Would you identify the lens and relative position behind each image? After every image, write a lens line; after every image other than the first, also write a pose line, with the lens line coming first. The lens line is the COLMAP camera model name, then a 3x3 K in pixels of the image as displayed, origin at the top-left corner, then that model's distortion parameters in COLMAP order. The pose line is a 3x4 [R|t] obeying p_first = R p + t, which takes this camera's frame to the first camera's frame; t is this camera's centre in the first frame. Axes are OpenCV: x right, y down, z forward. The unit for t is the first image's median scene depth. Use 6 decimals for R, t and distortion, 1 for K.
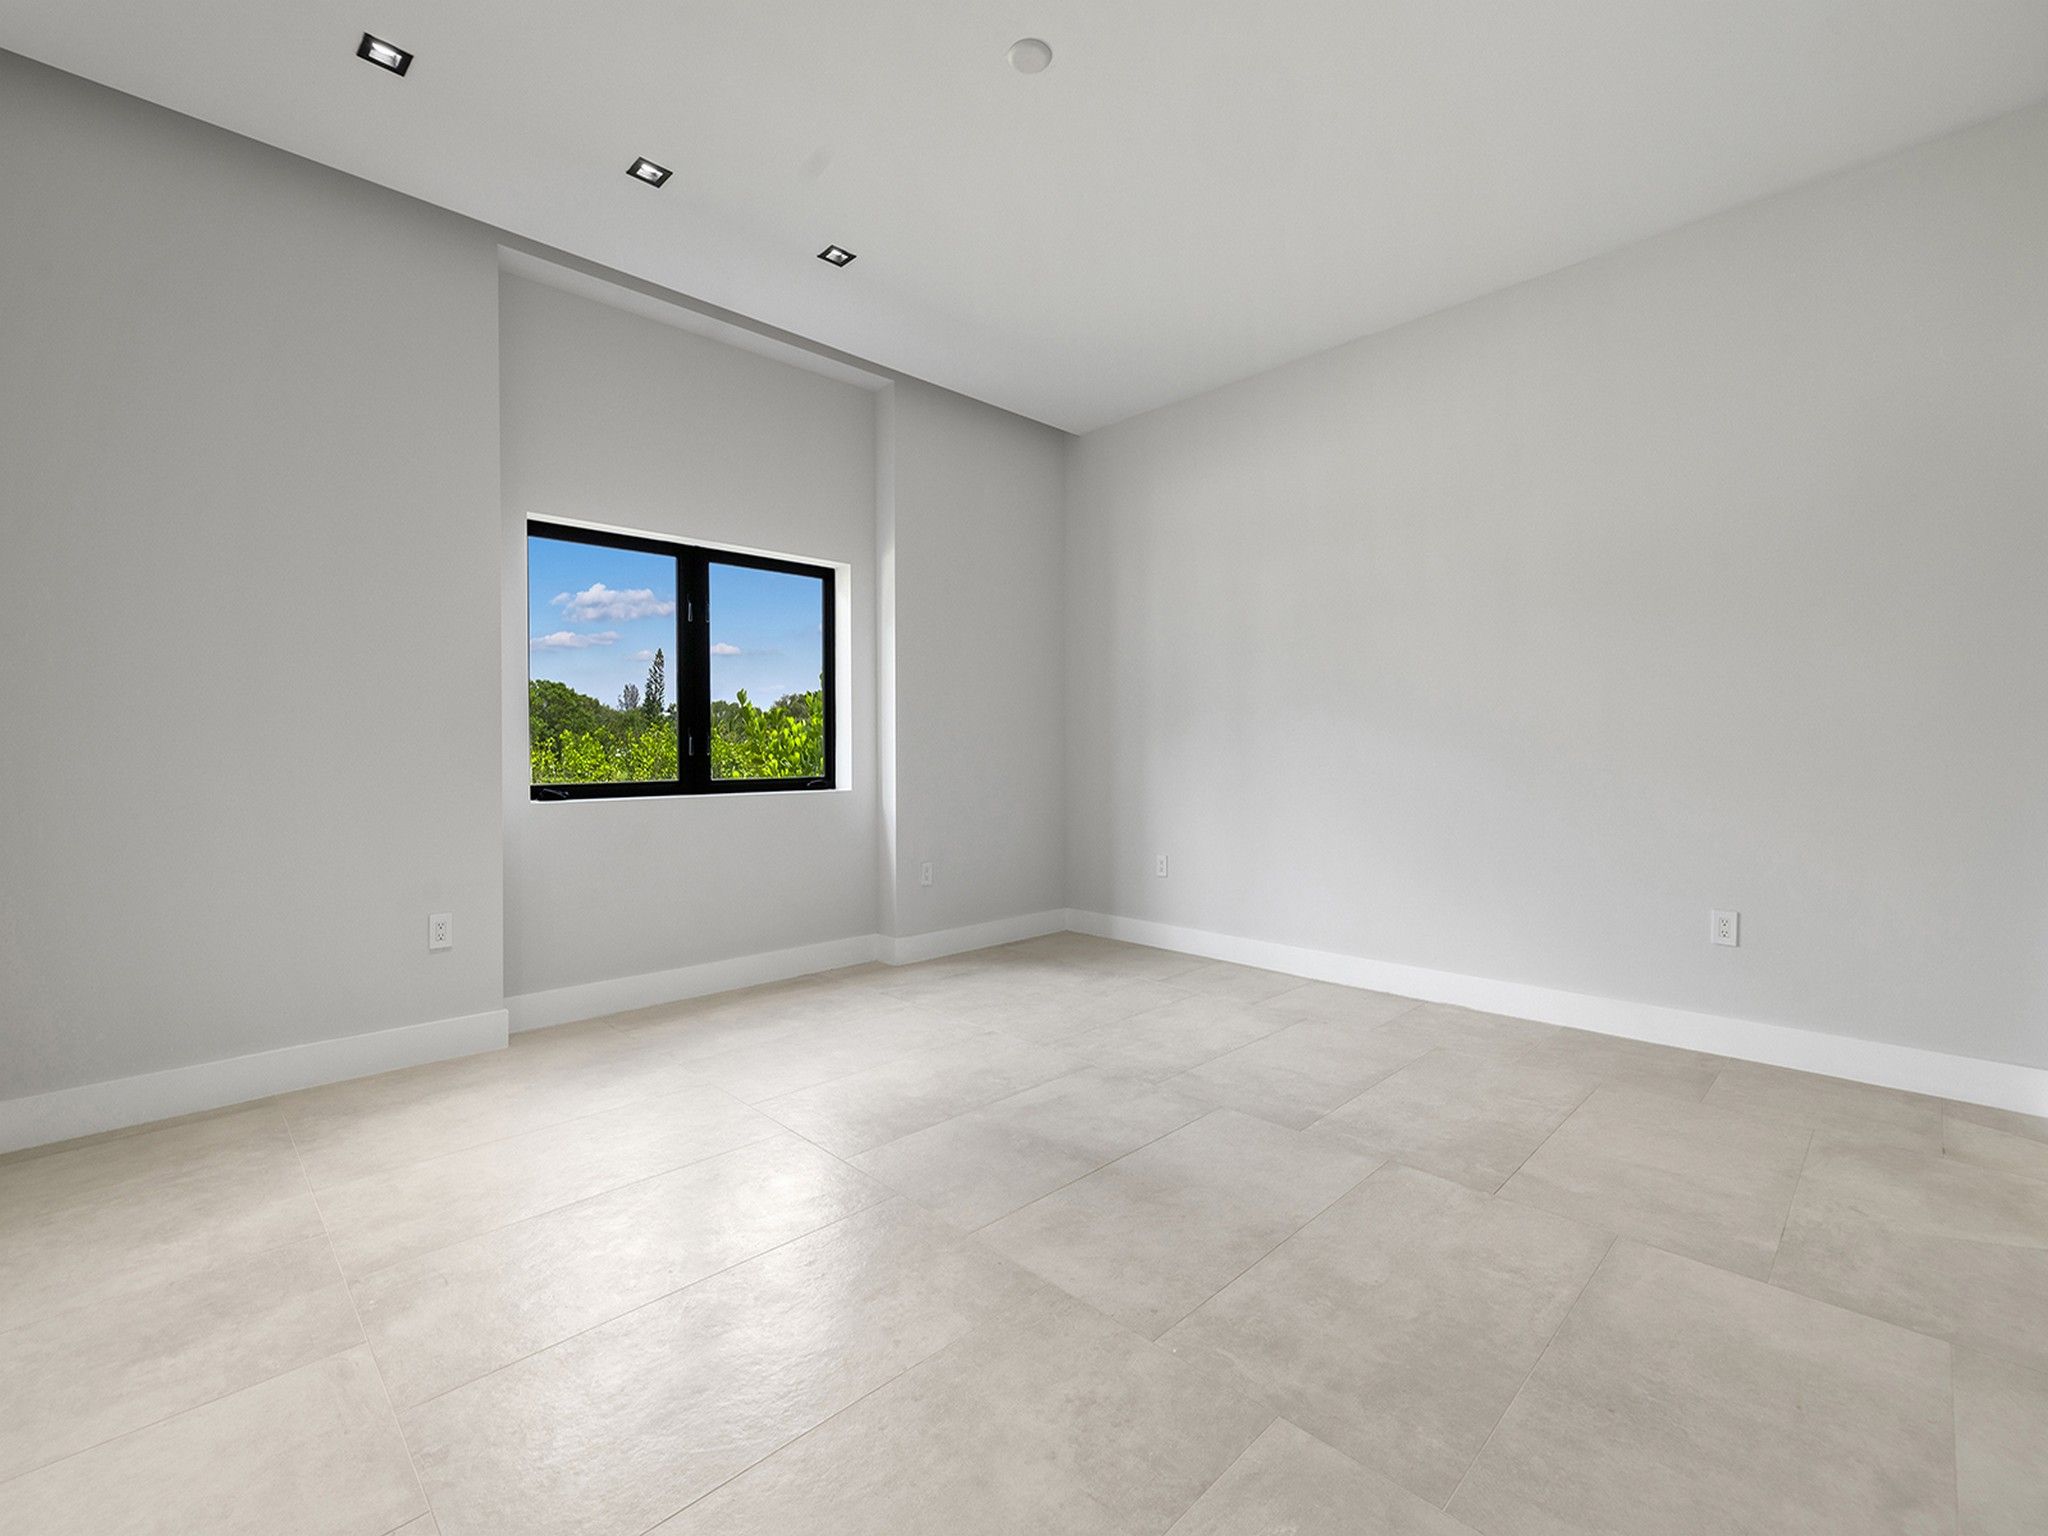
lens RADIAL K [[879.2, 0, 994.3], [0, 879.2, 774.3], [0, 0, 1]] dist [0.007169, -0.001721]
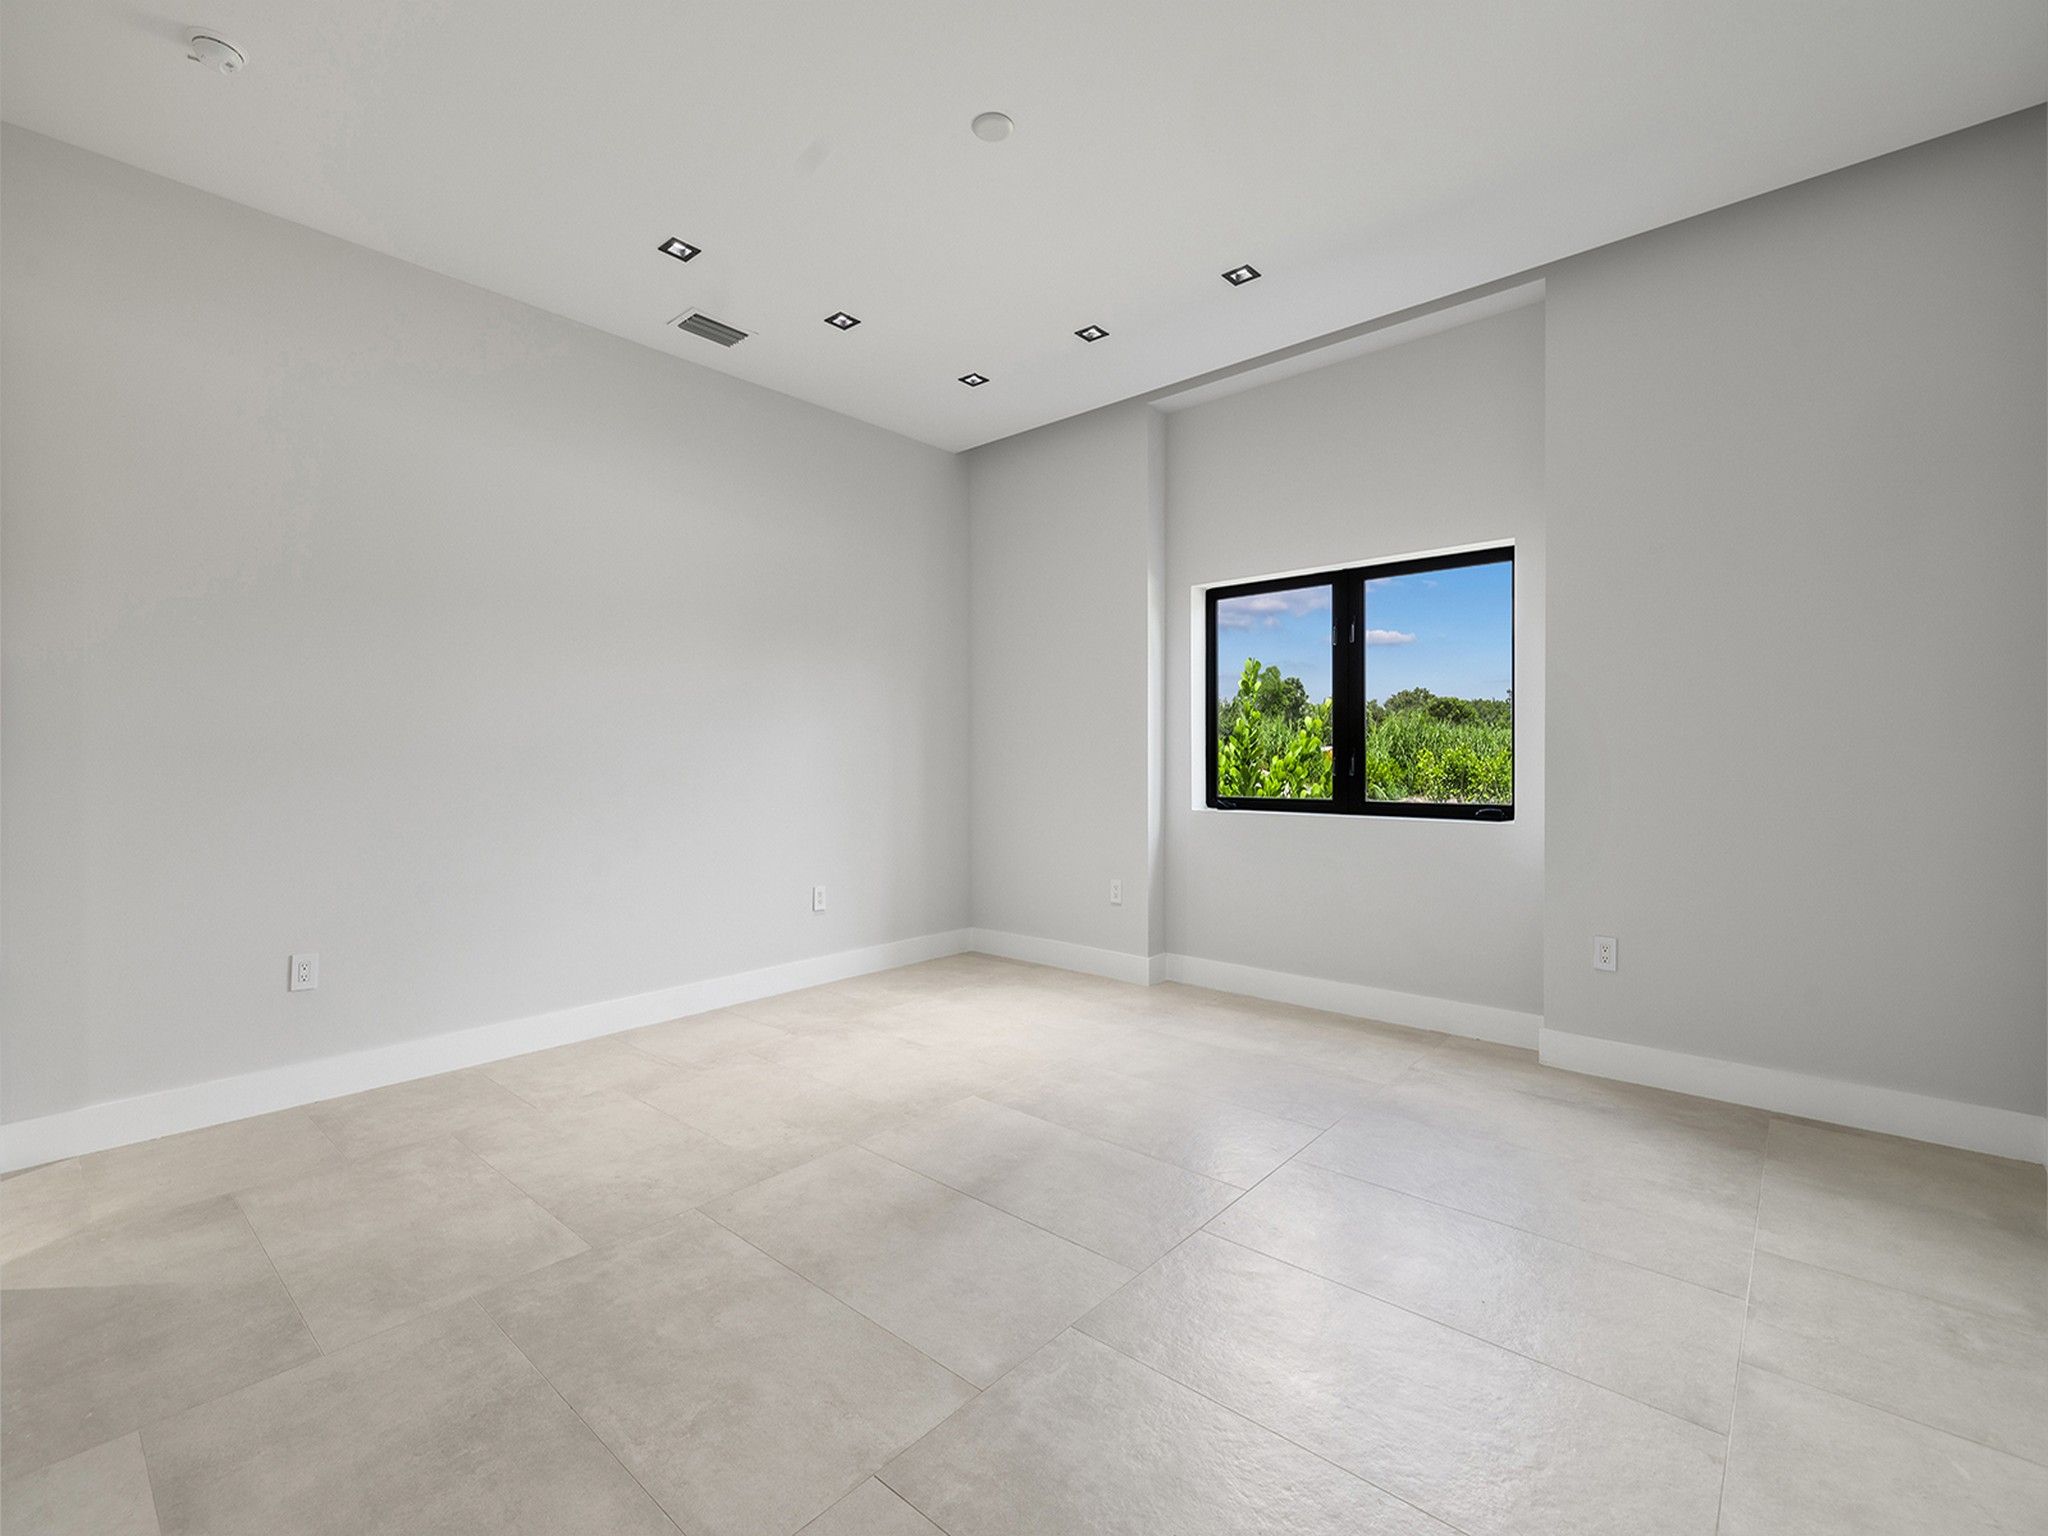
lens RADIAL K [[879.2, 0, 1034.3], [0, 879.2, 781.9], [0, 0, 1]] dist [0.007169, -0.001721]
pose [[0.110869, 0.029019, -0.993411, 1.031058], [-0.024418, 0.999351, 0.026467, -0.053142], [0.993535, 0.021323, 0.111505, 0.873855]]
